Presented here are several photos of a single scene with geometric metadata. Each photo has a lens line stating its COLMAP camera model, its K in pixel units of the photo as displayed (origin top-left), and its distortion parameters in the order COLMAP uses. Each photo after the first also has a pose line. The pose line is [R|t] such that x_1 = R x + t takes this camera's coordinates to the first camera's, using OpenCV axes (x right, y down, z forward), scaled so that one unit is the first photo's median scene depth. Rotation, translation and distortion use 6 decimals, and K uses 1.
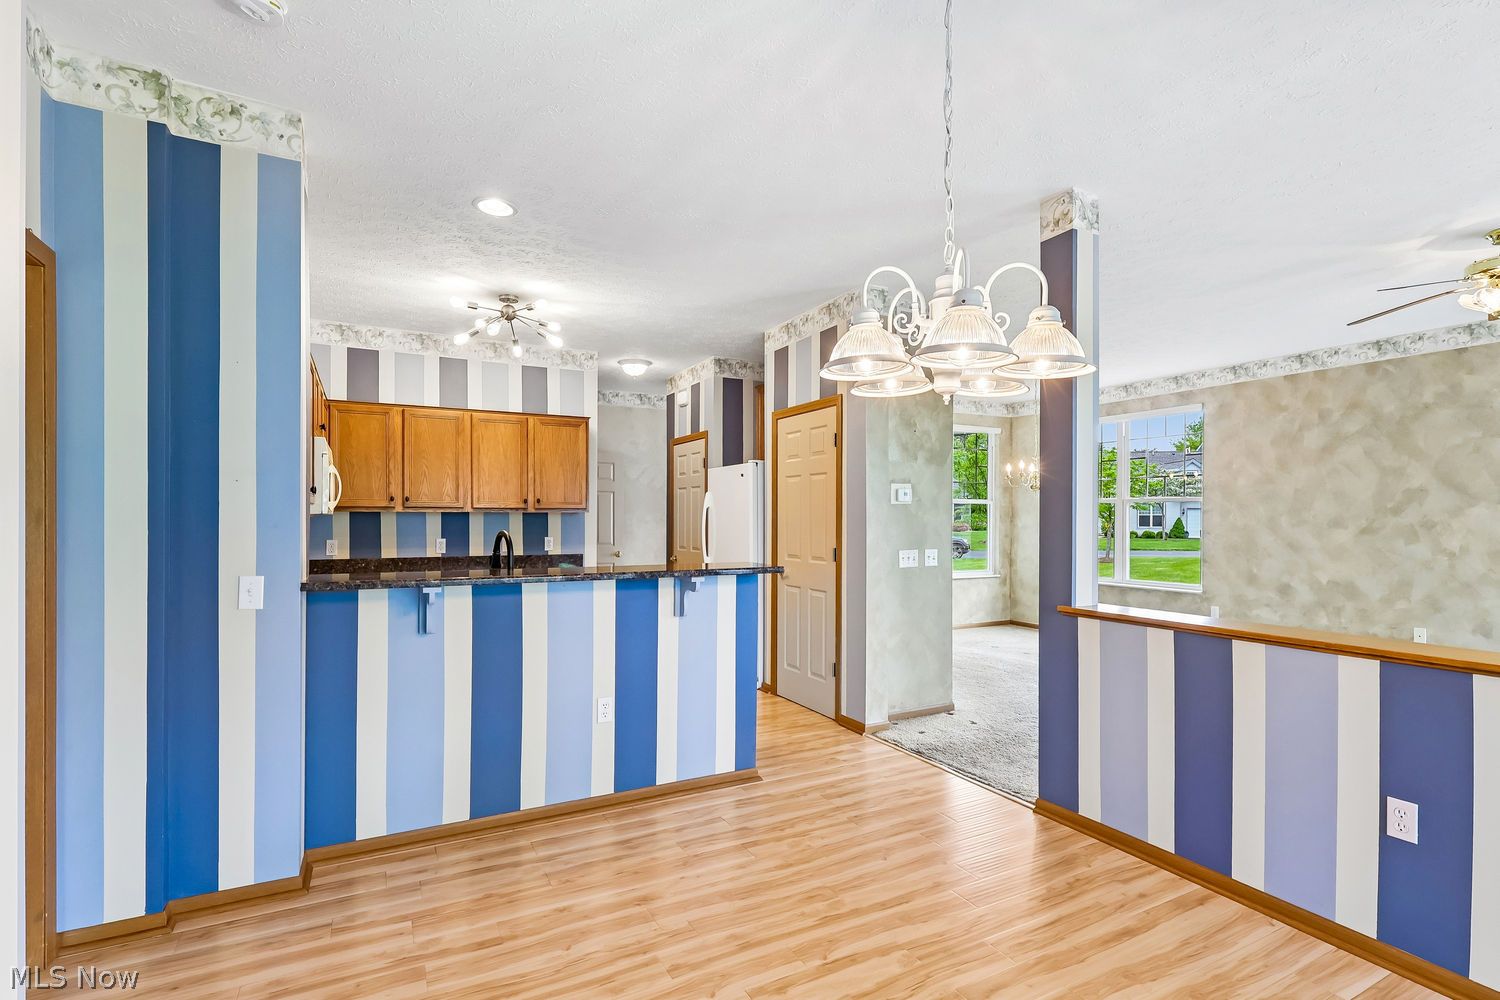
lens RADIAL K [[701.2, 0, 743.1], [0, 701.2, 519.2], [0, 0, 1]] dist [0.001012, -0.001454]
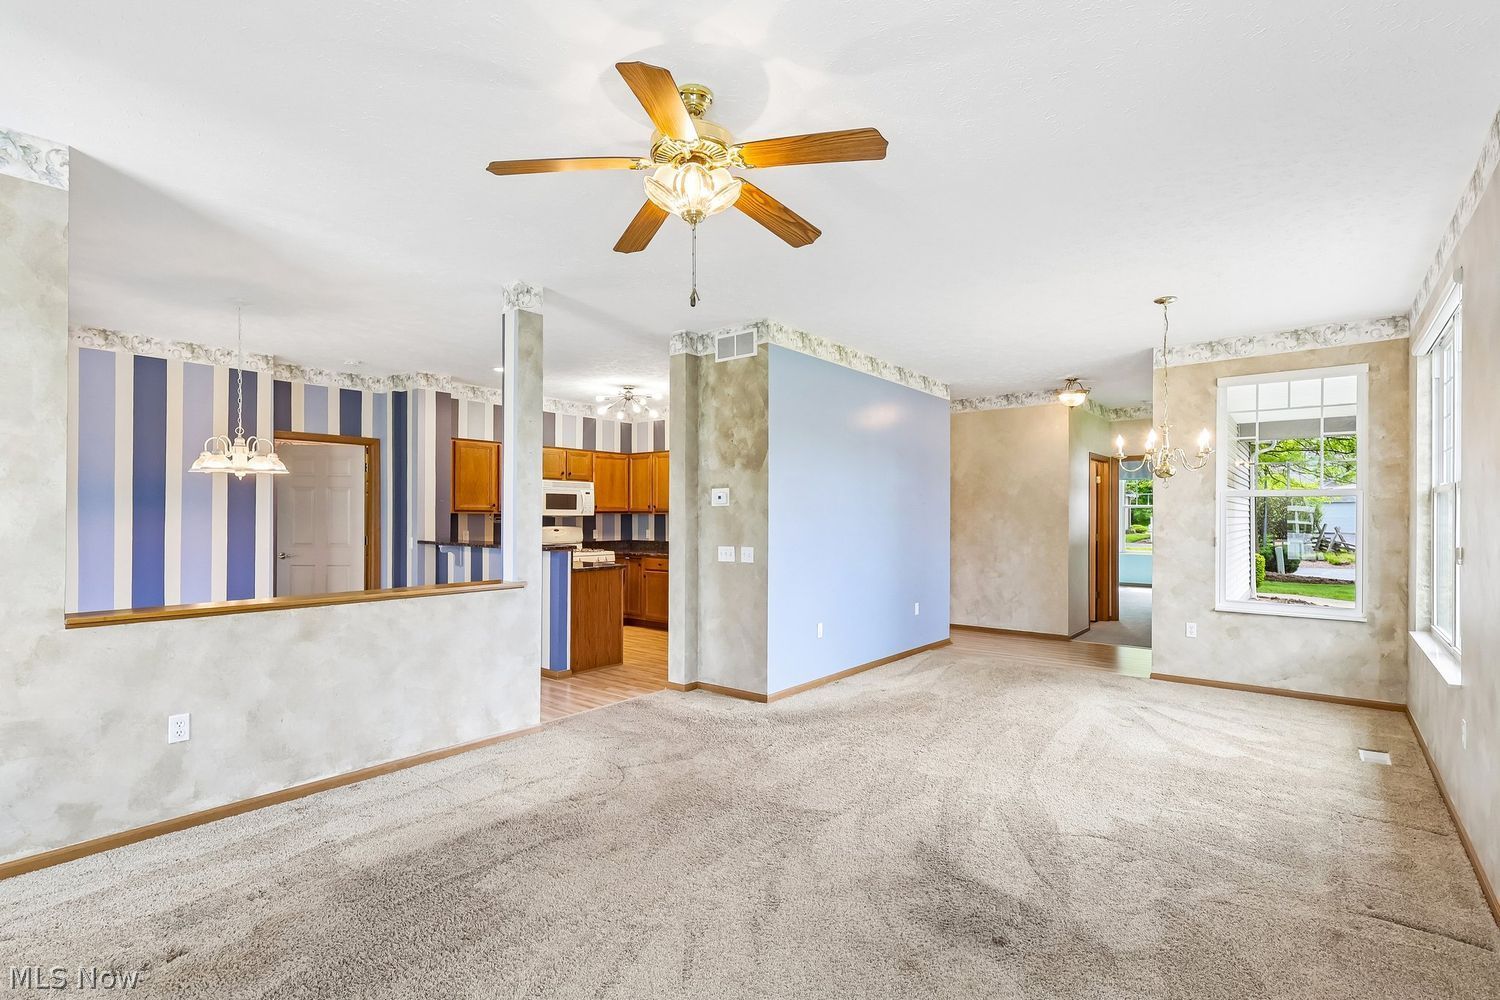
lens RADIAL K [[701.2, 0, 742.0], [0, 701.2, 519.8], [0, 0, 1]] dist [0.001012, -0.001454]
pose [[0.391448, 0.003651, -0.920193, 1.129120], [-0.005653, 0.999983, 0.001563, -0.001069], [0.920183, 0.004590, 0.391462, 0.509916]]
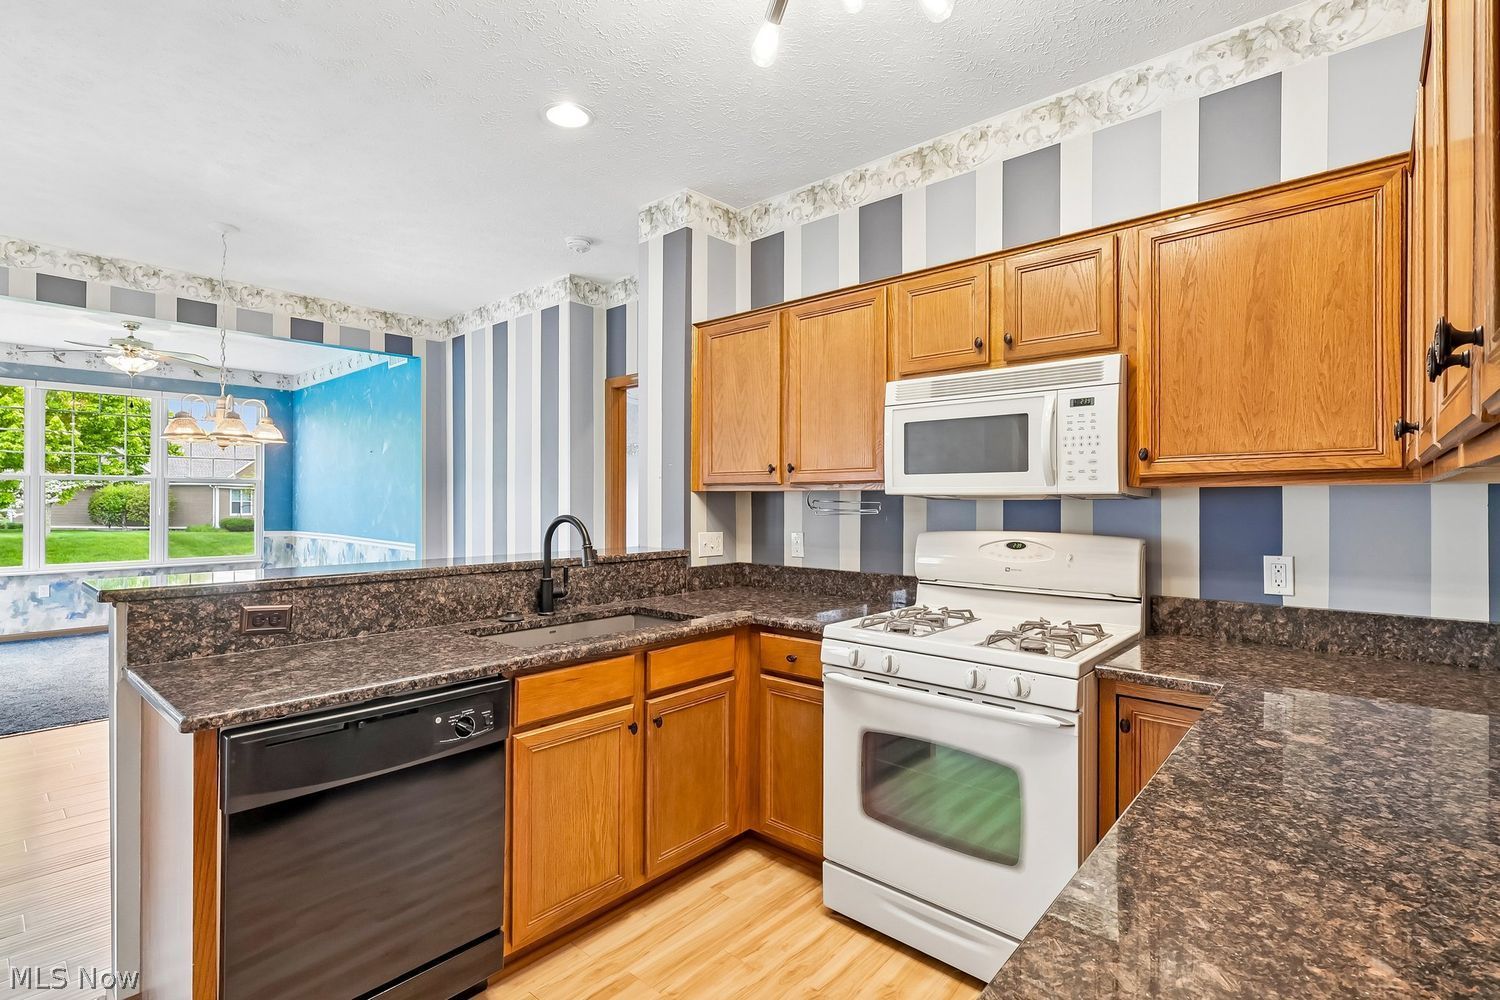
lens RADIAL K [[701.2, 0, 747.2], [0, 701.2, 497.3], [0, 0, 1]] dist [0.001012, -0.001454]
pose [[-0.938071, -0.007264, -0.346366, -0.164823], [-0.006584, 0.999973, -0.003140, -0.001147], [0.346380, -0.000665, -0.938094, 1.114356]]
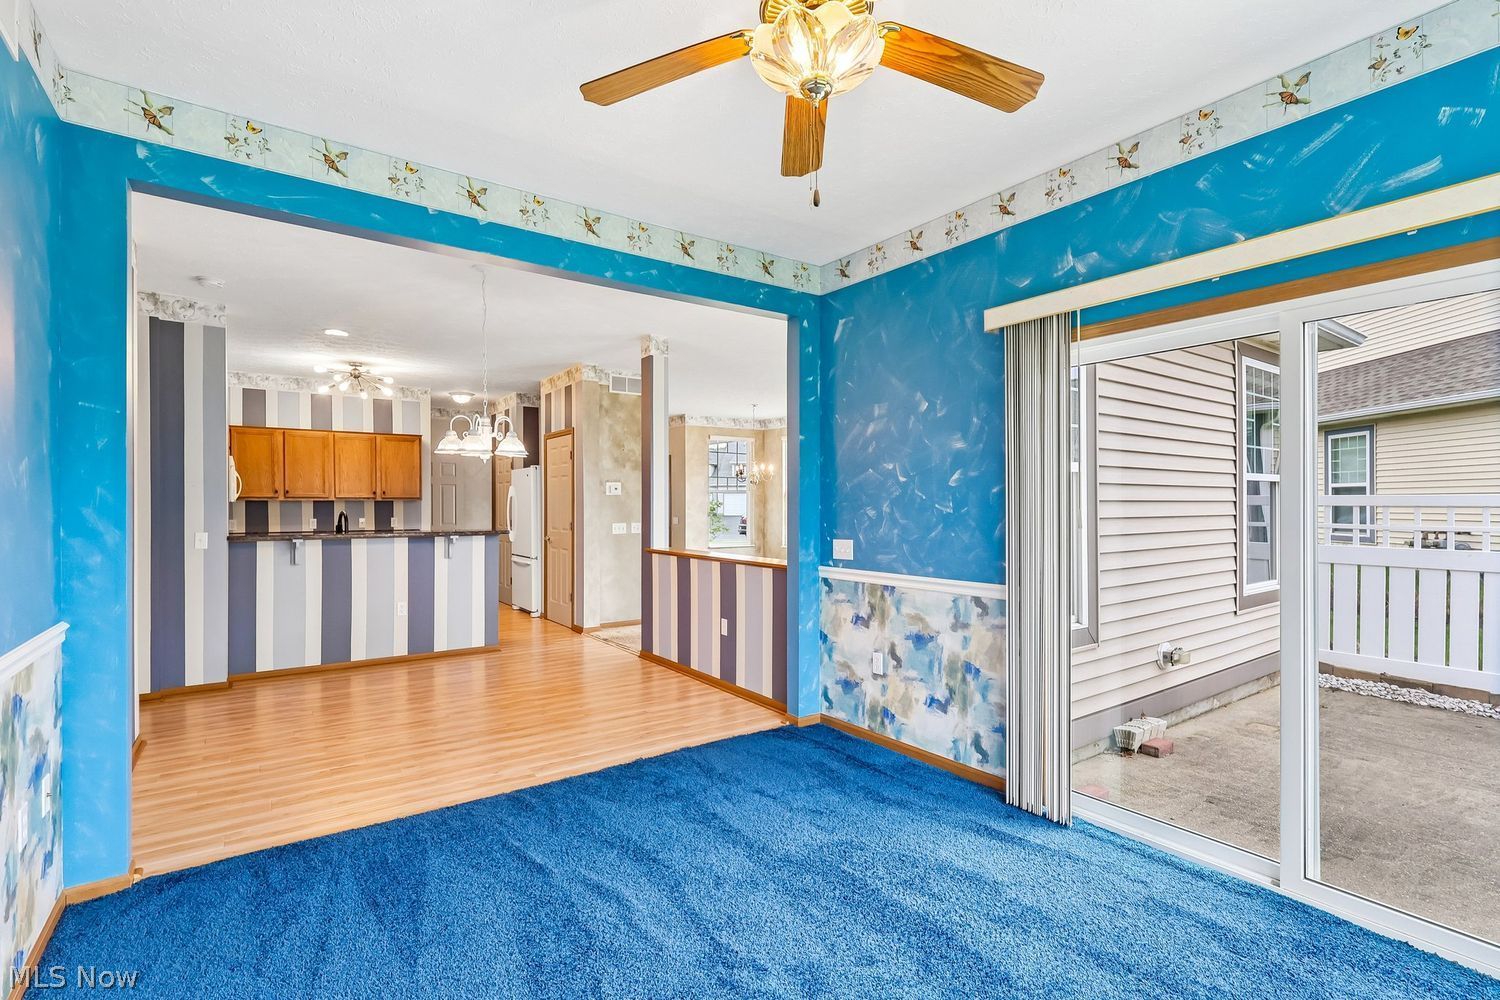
lens RADIAL K [[701.2, 0, 741.9], [0, 701.2, 507.8], [0, 0, 1]] dist [0.001012, -0.001454]
pose [[0.992675, -0.004613, 0.120727, 0.281392], [0.004298, 0.999987, 0.002869, 0.004023], [-0.120739, -0.002329, 0.992682, -0.557496]]
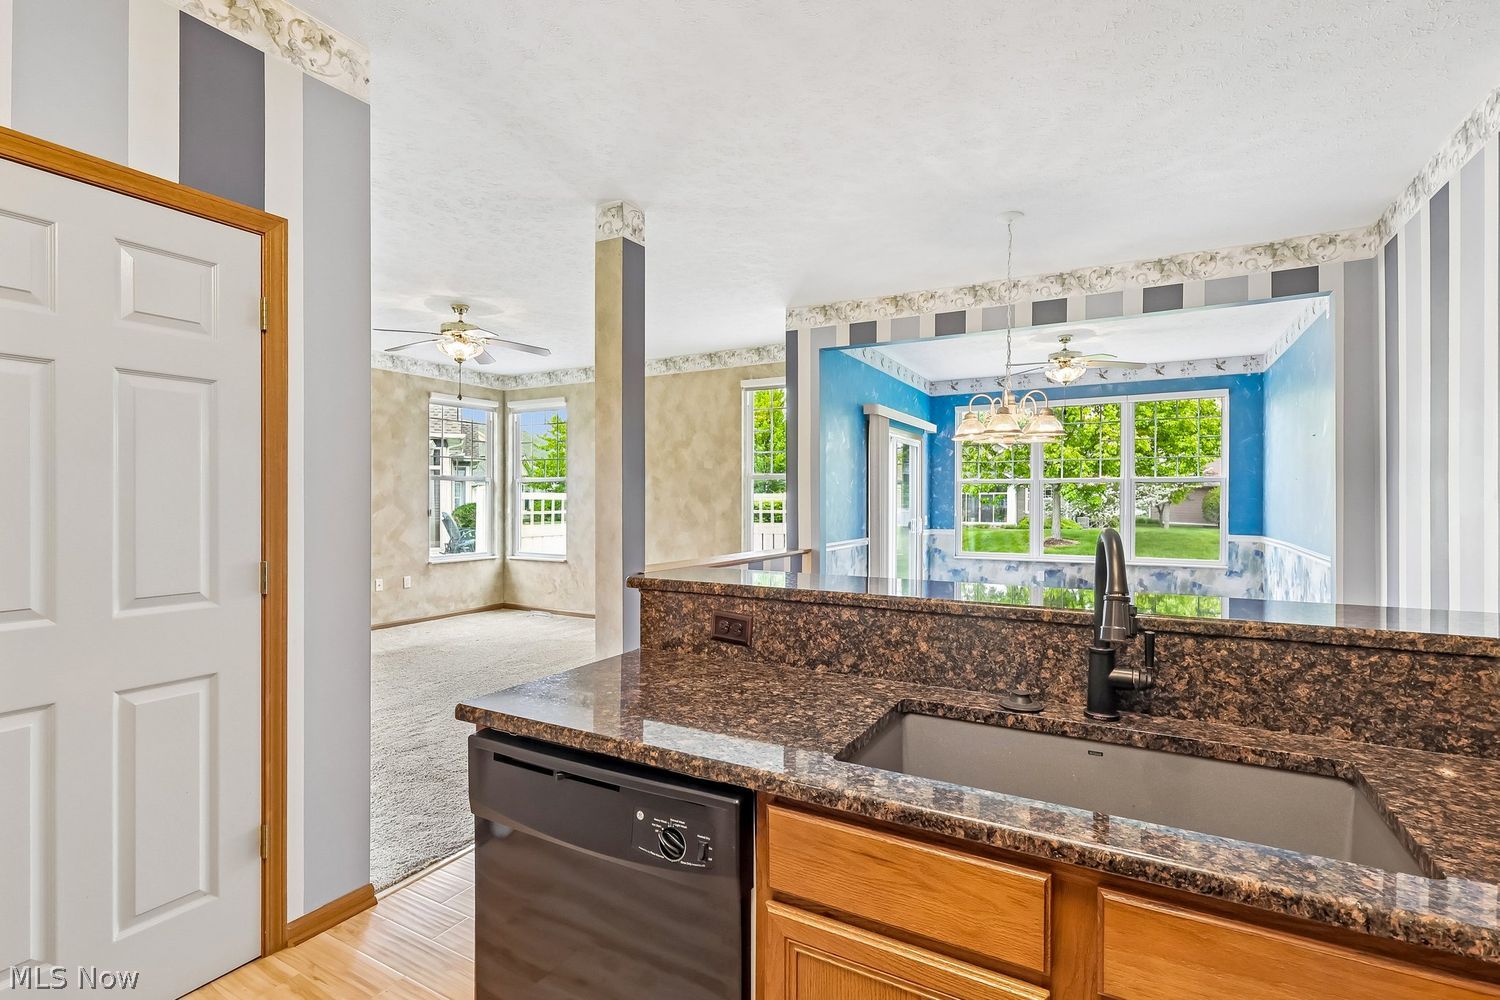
lens RADIAL K [[701.2, 0, 744.7], [0, 701.2, 502.2], [0, 0, 1]] dist [0.001012, -0.001454]
pose [[-0.538509, -0.008003, 0.842582, -0.348763], [-0.000829, 0.999959, 0.008968, -0.000503], [-0.842619, 0.004131, -0.538494, 0.855183]]
